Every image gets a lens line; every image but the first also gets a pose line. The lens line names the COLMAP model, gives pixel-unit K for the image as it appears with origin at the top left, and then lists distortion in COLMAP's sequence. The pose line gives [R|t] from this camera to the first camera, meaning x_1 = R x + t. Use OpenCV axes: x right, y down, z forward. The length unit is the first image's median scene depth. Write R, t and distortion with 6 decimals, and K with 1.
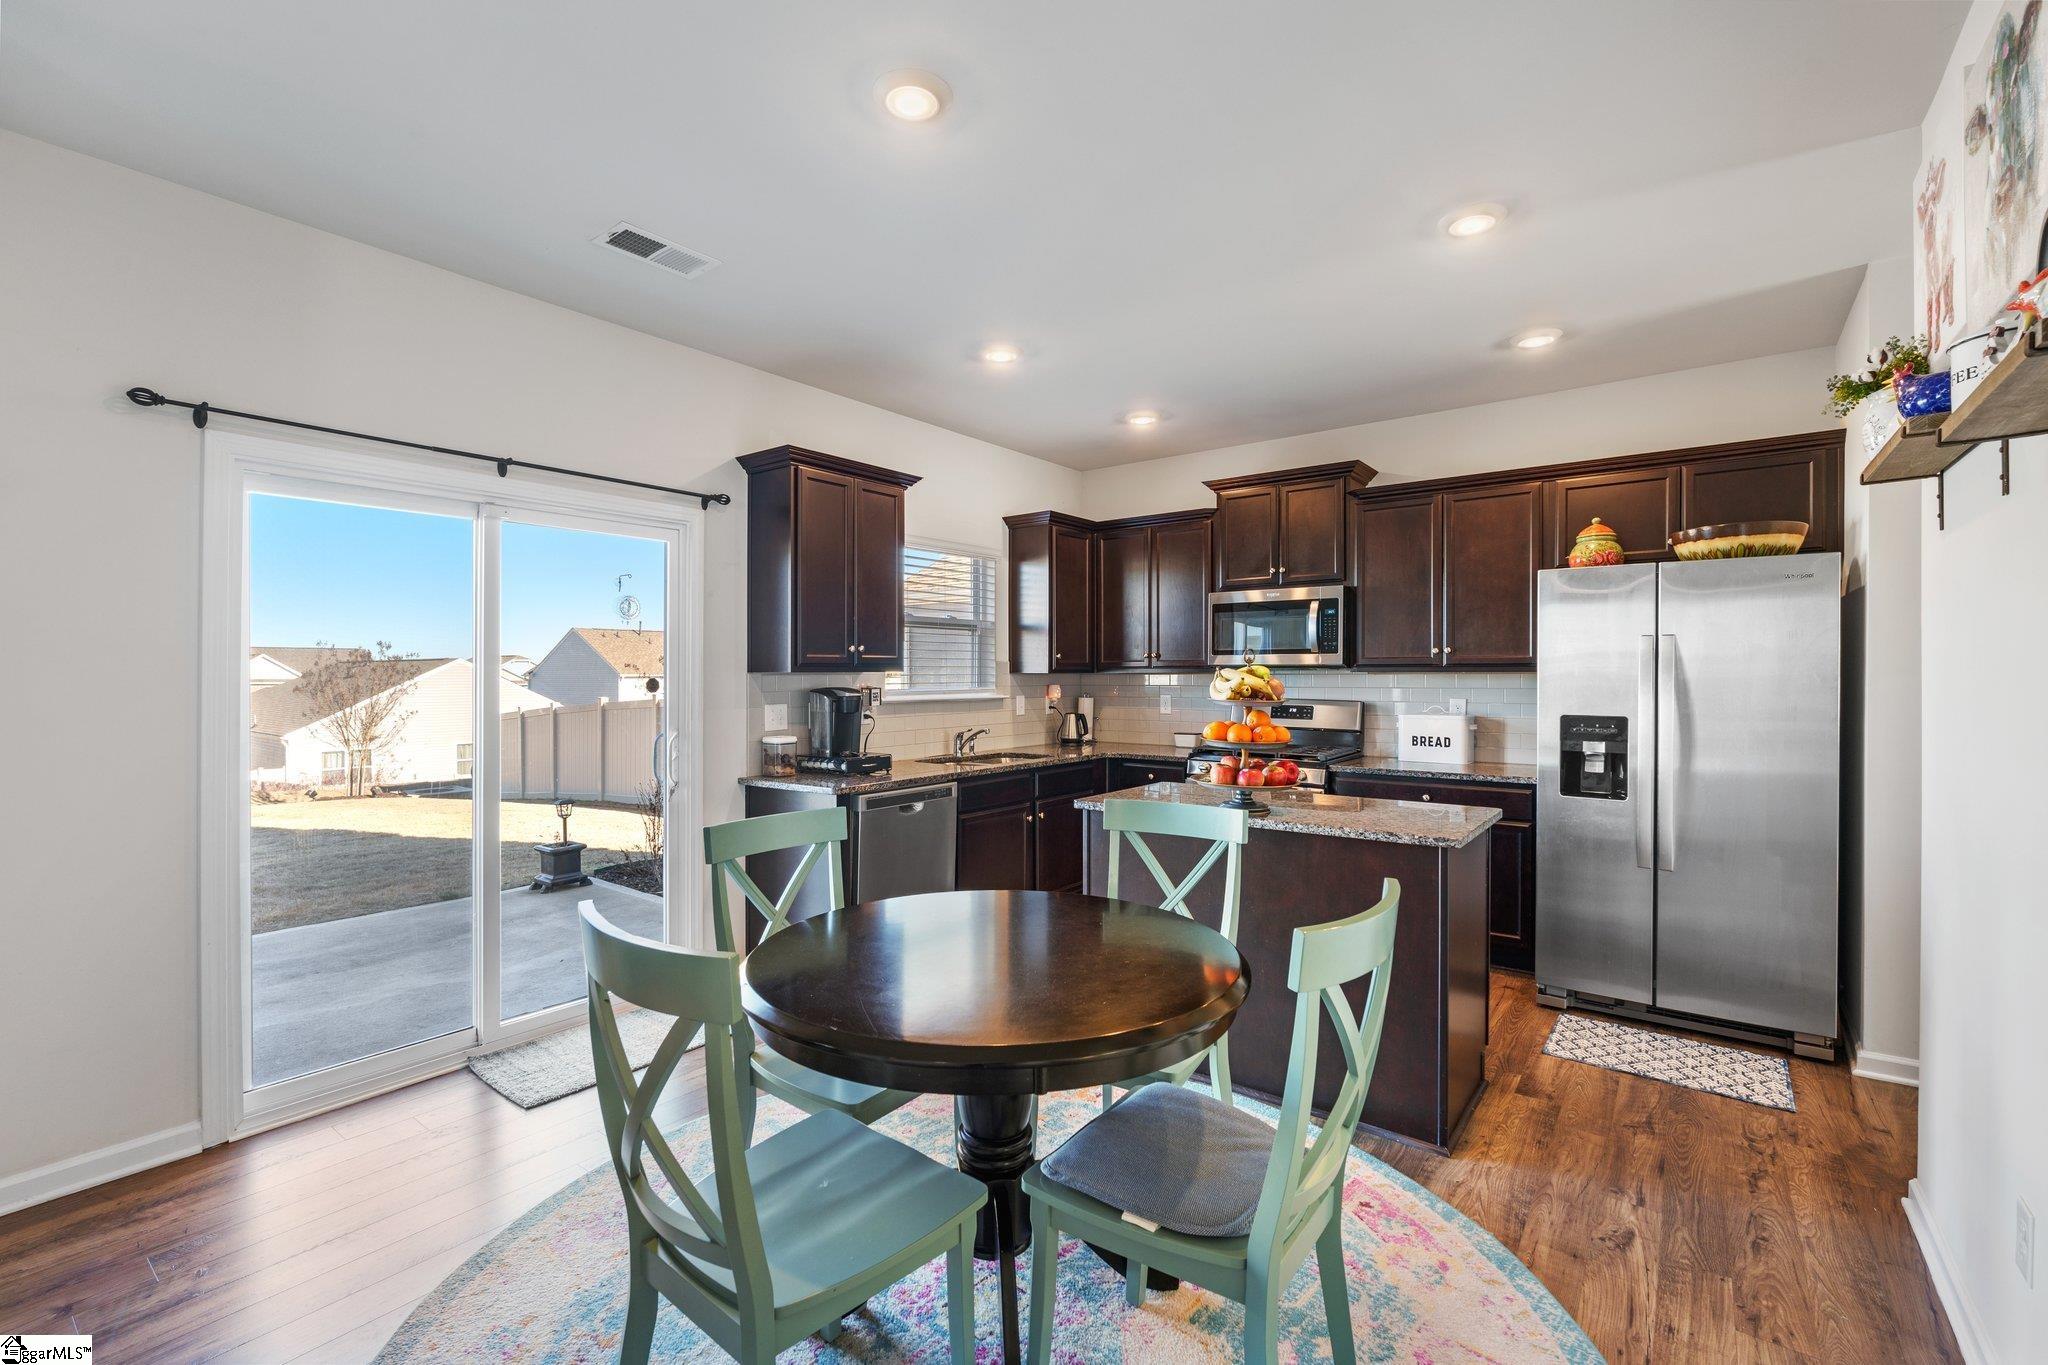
lens RADIAL K [[880.4, 0, 1028.5], [0, 880.4, 680.9], [0, 0, 1]] dist [-0.009753, -0.000445]
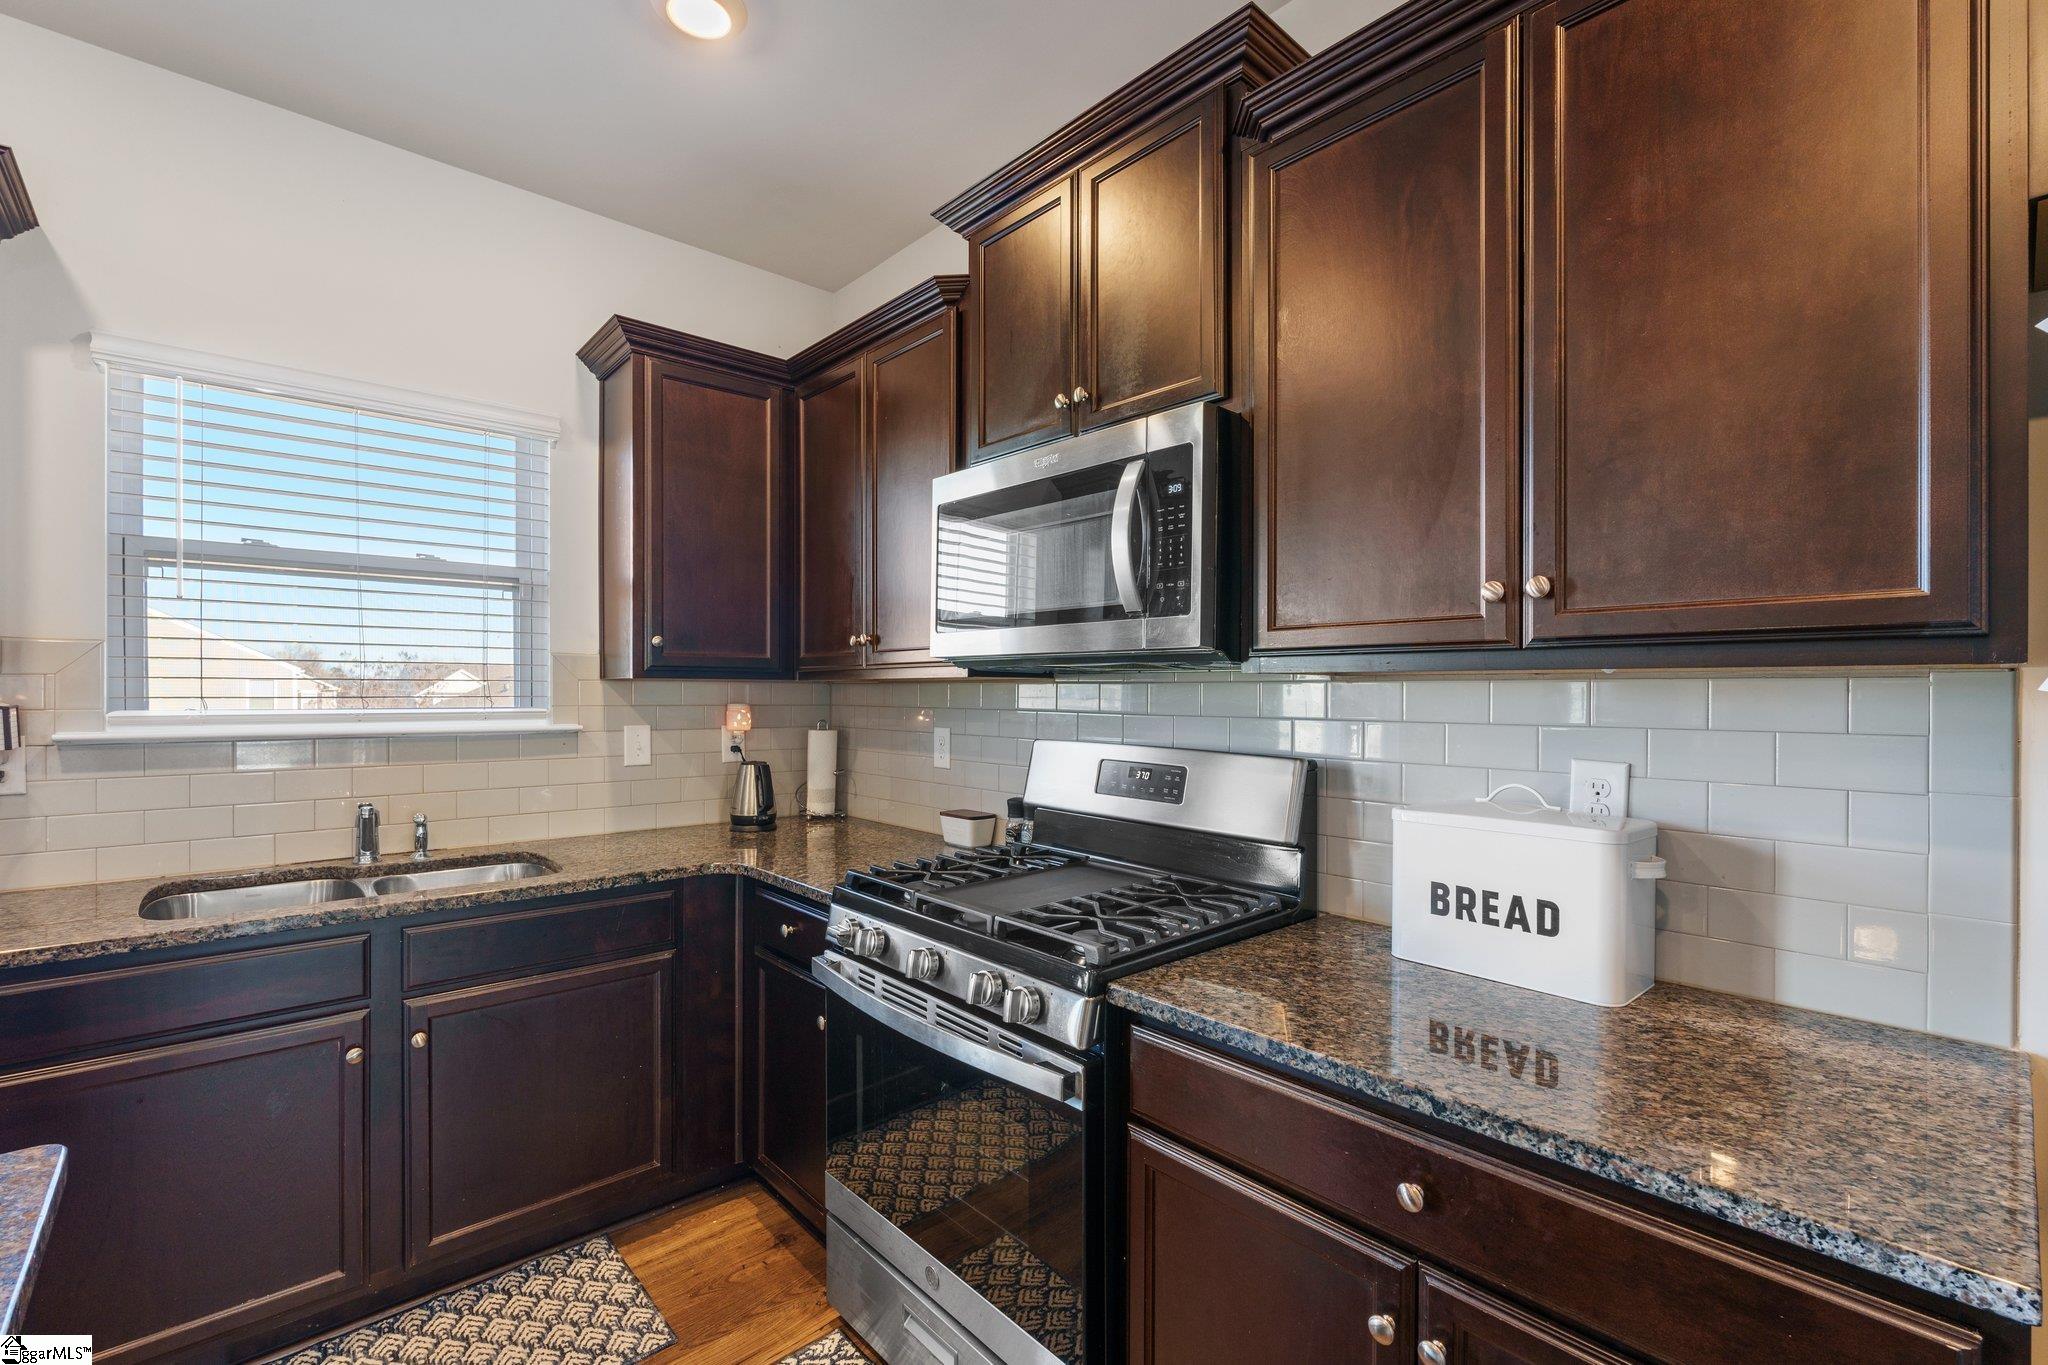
lens RADIAL K [[890.6, 0, 1021.5], [0, 890.6, 695.4], [0, 0, 1]] dist [-0.008219, -0.000020]
pose [[0.981875, 0.008909, -0.189318, 0.349524], [-0.010066, 0.999936, -0.005150, 0.001000], [0.189260, 0.006963, 0.981902, 0.659777]]
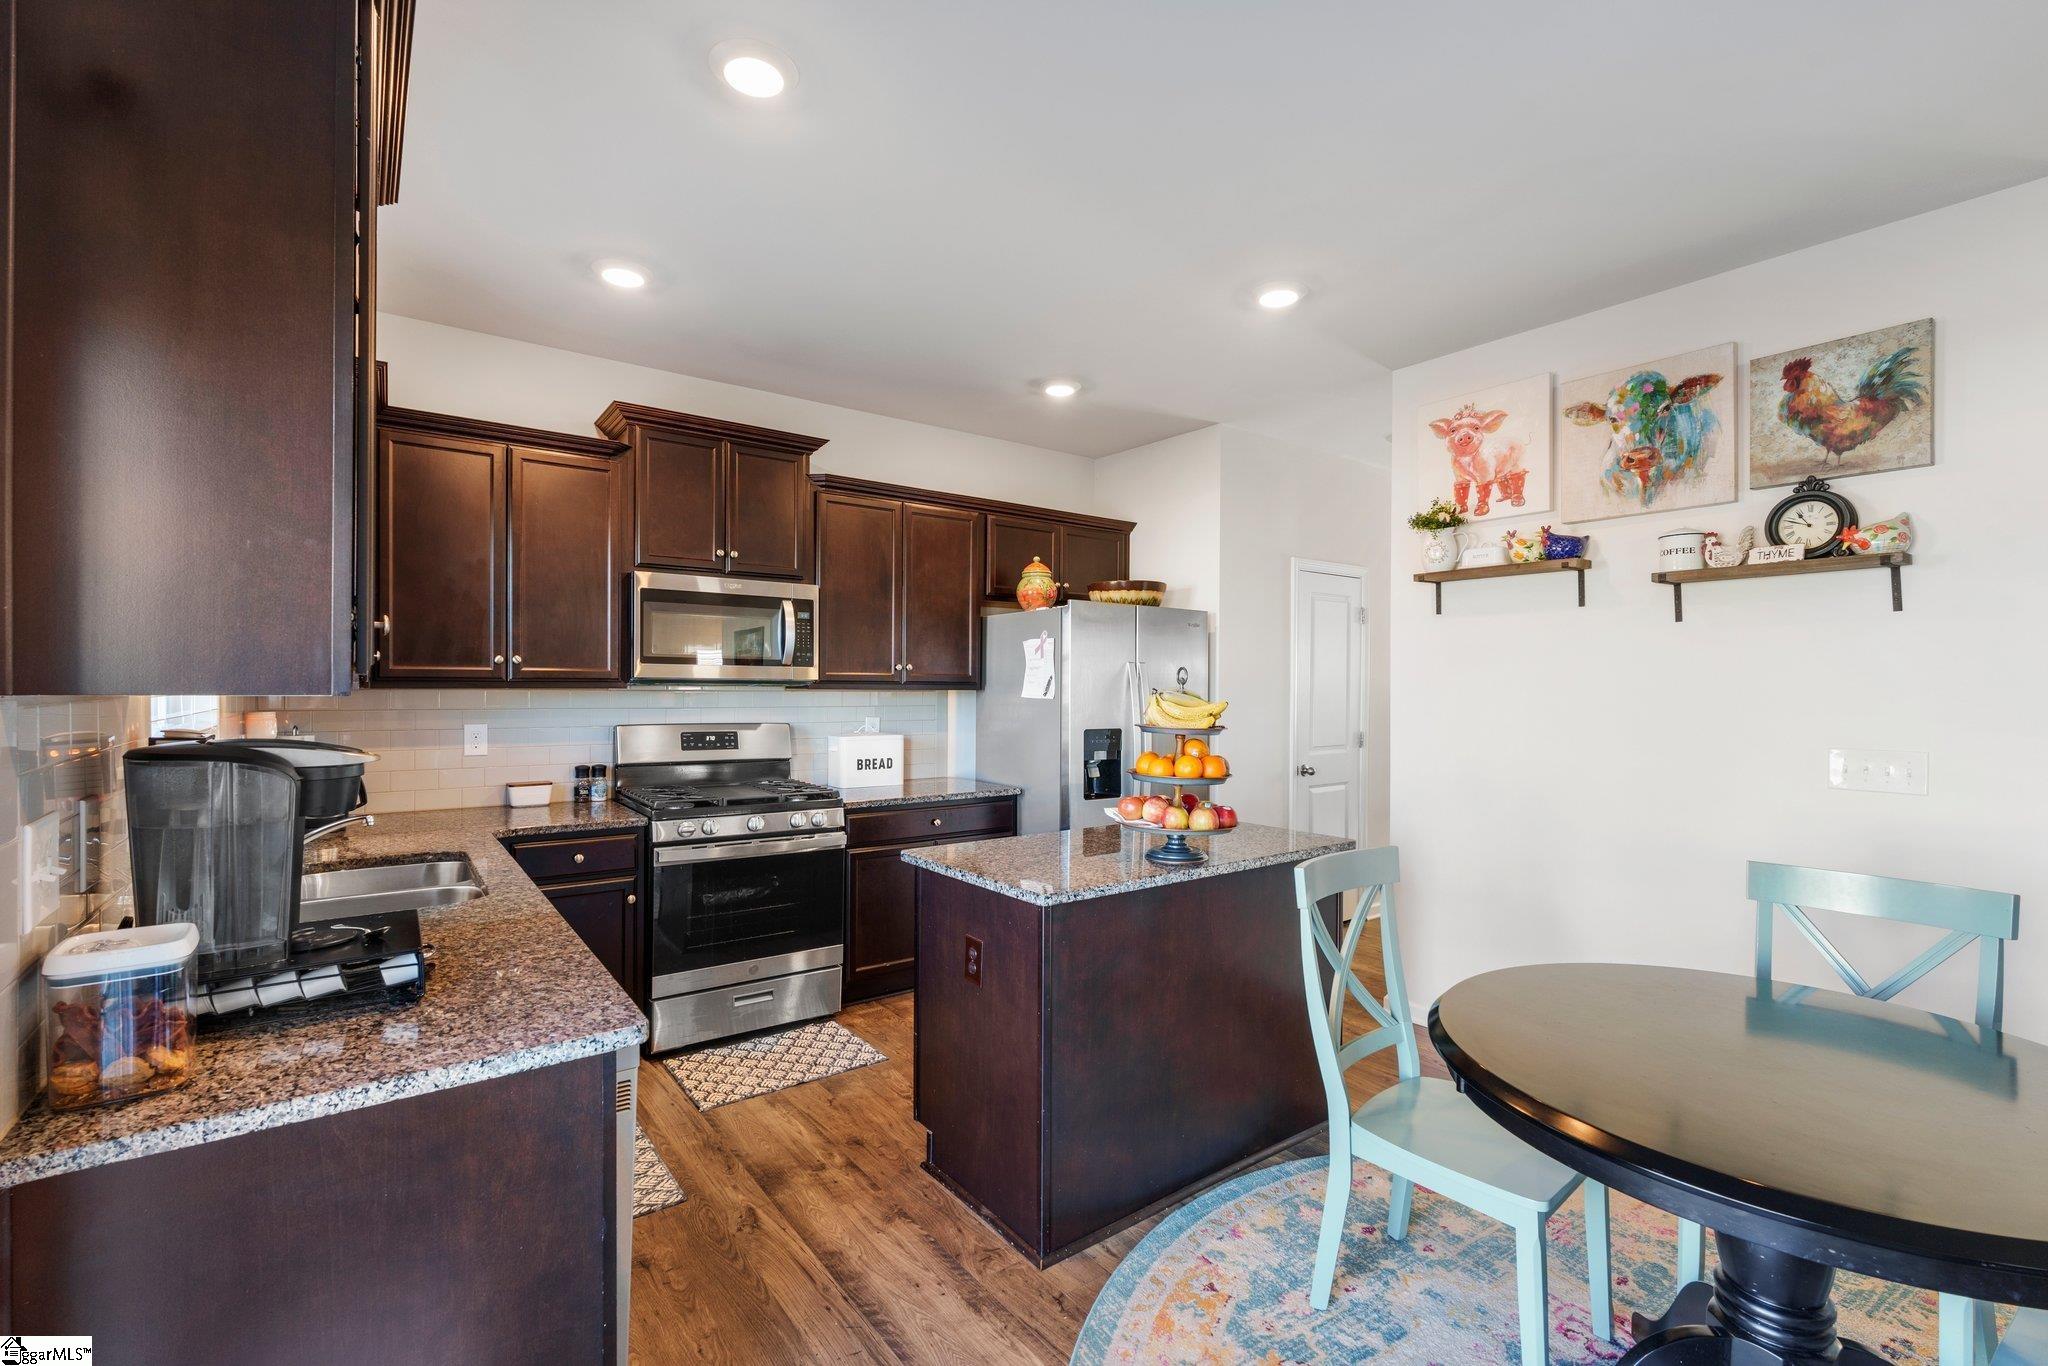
lens RADIAL K [[888.9, 0, 1023.4], [0, 888.9, 691.0], [0, 0, 1]] dist [-0.027764, -0.000048]
pose [[0.276249, 0.001317, 0.961085, -0.394545], [0.002587, 0.999994, -0.002114, -0.005988], [-0.961083, 0.003071, 0.276244, 0.571258]]
